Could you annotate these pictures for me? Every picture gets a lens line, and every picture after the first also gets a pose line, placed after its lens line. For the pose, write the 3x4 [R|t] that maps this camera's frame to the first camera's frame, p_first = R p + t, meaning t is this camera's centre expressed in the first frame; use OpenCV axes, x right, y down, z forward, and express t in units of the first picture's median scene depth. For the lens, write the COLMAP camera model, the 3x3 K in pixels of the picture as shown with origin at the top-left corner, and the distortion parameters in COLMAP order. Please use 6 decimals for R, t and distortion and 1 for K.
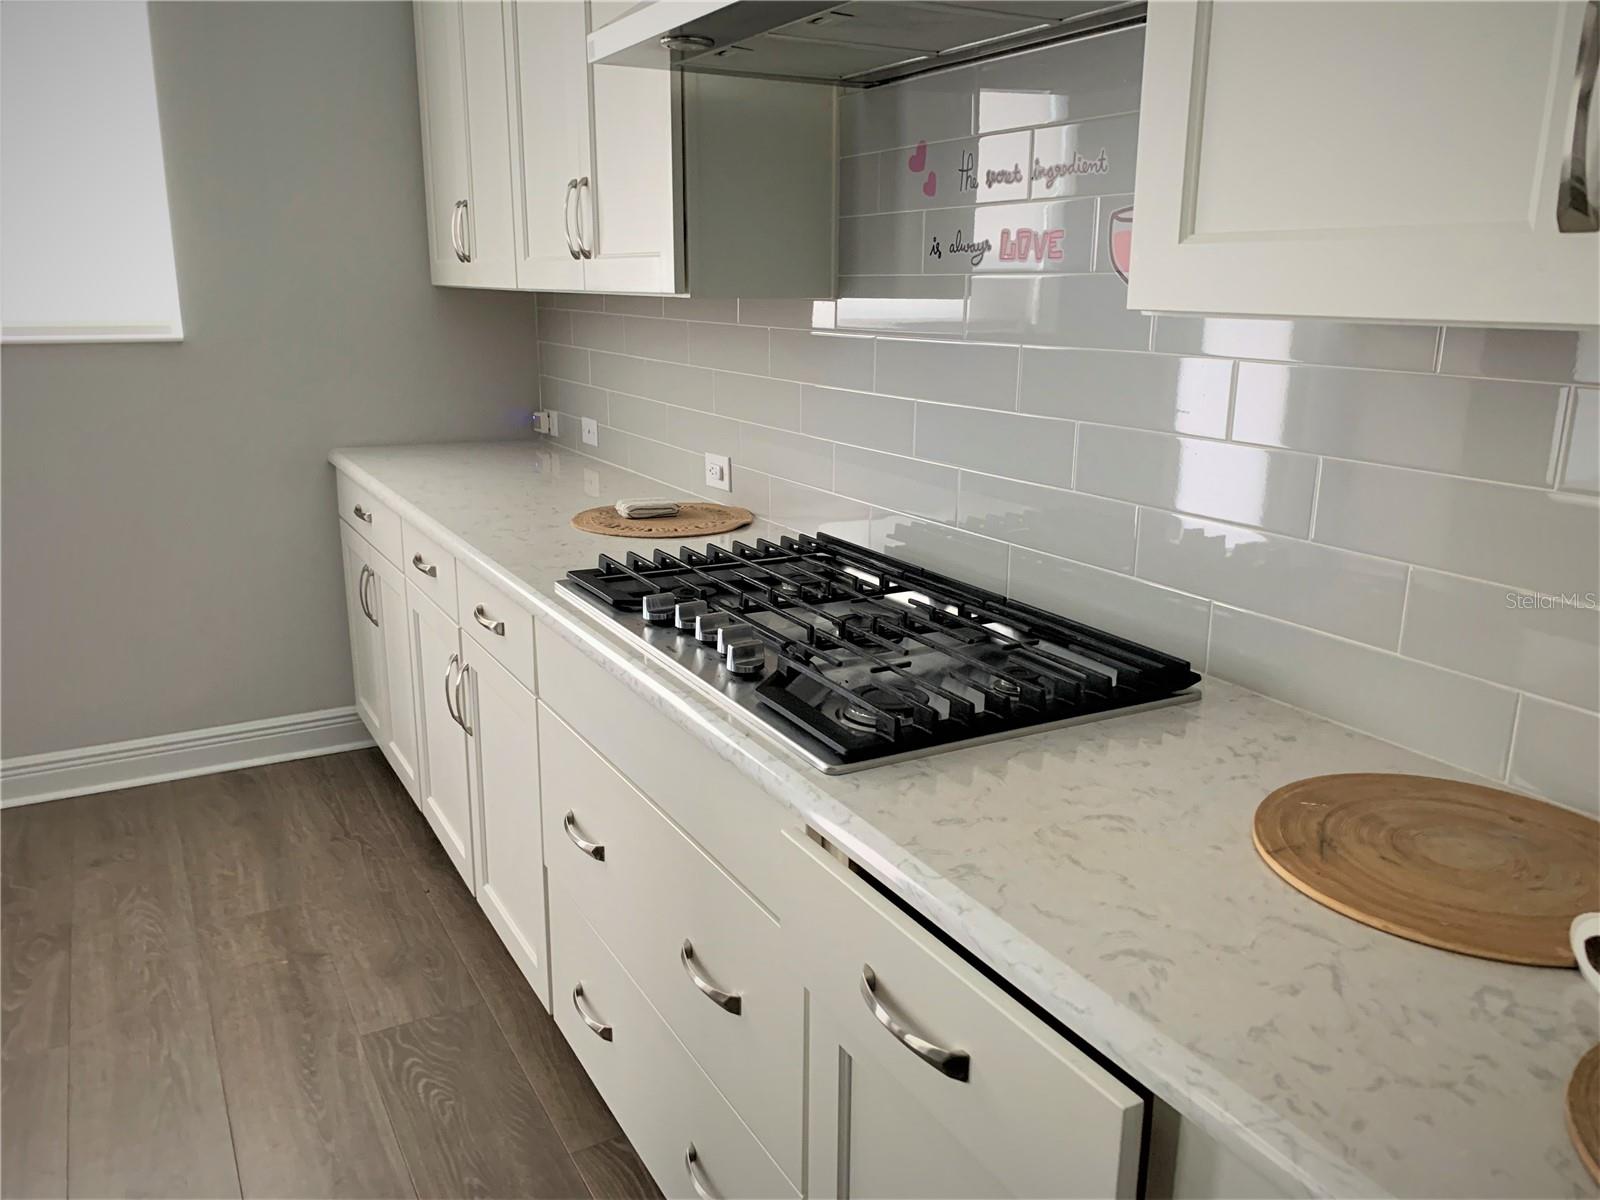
lens RADIAL K [[1223.6, 0, 800.0], [0, 1223.6, 600.0], [0, 0, 1]] dist [-0.007477, -0.004972]
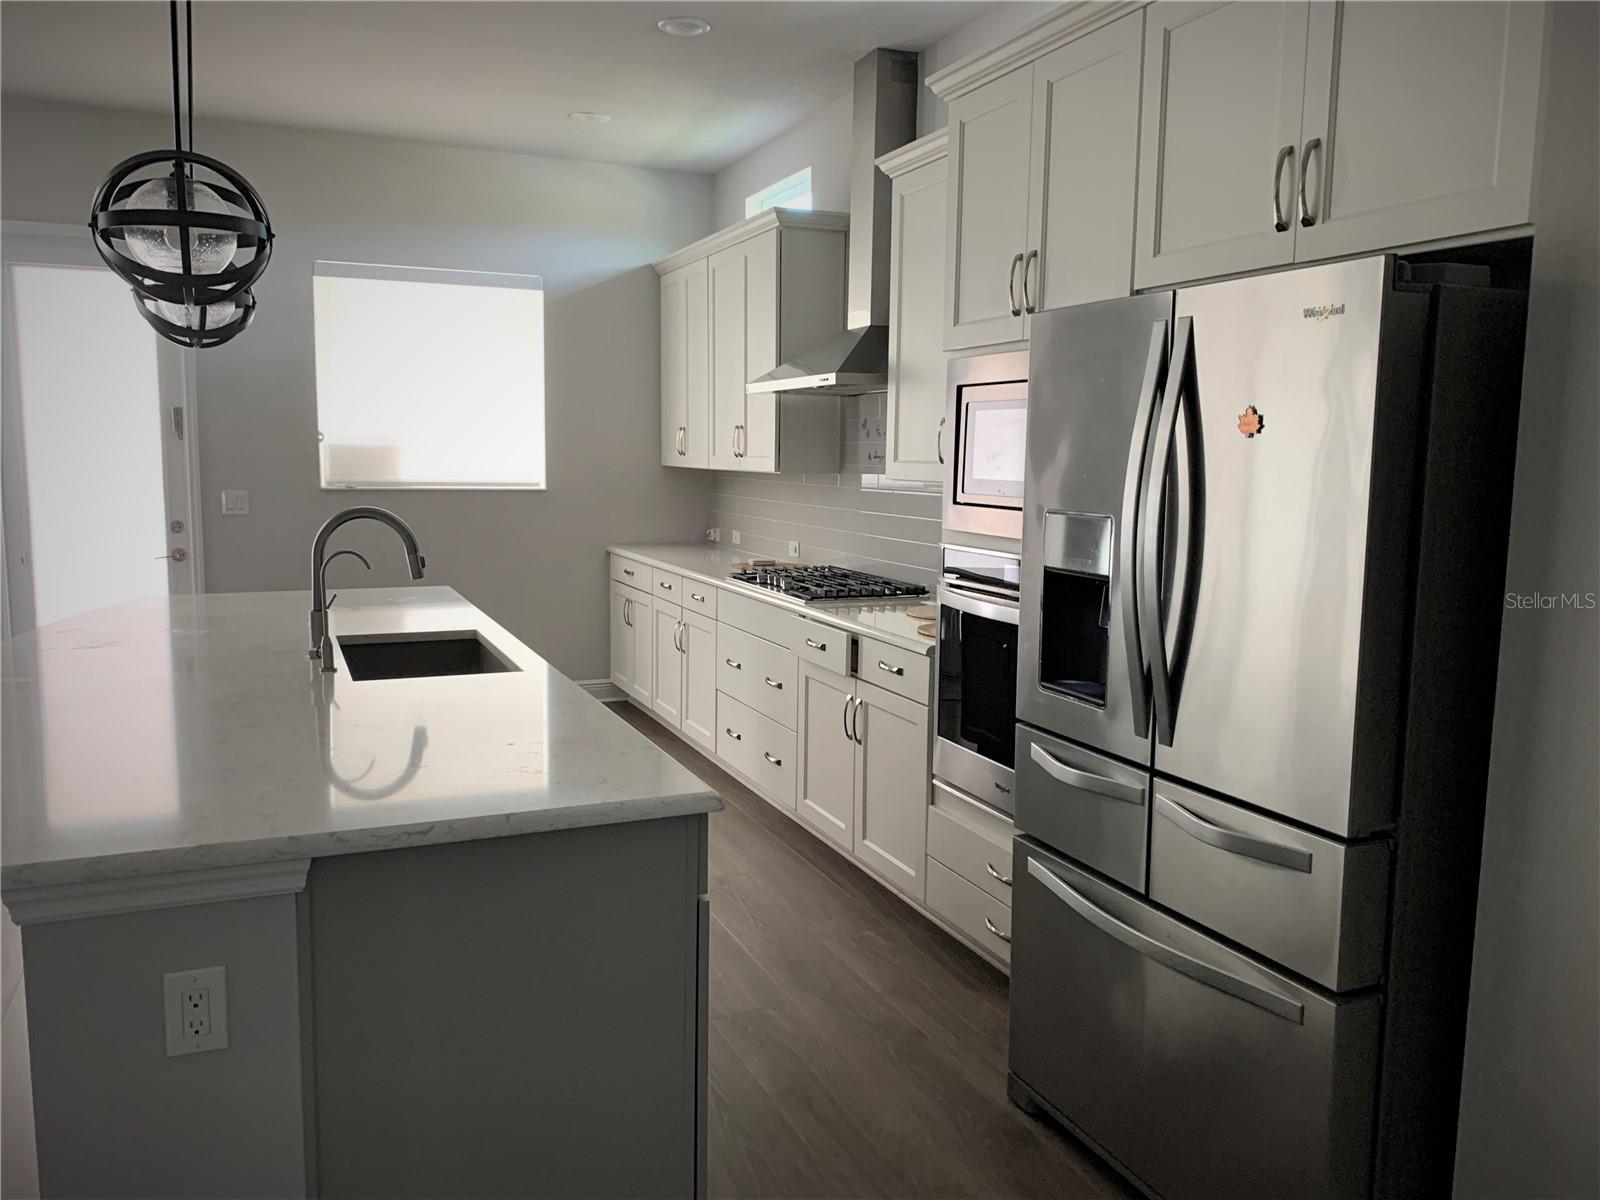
lens RADIAL K [[1223.6, 0, 800.0], [0, 1223.6, 600.0], [0, 0, 1]] dist [-0.007477, -0.004972]
pose [[0.994511, 0.018536, -0.102981, 0.176372], [-0.032060, 0.990829, -0.131266, 0.282619], [0.099603, 0.133846, 0.985984, -1.199653]]
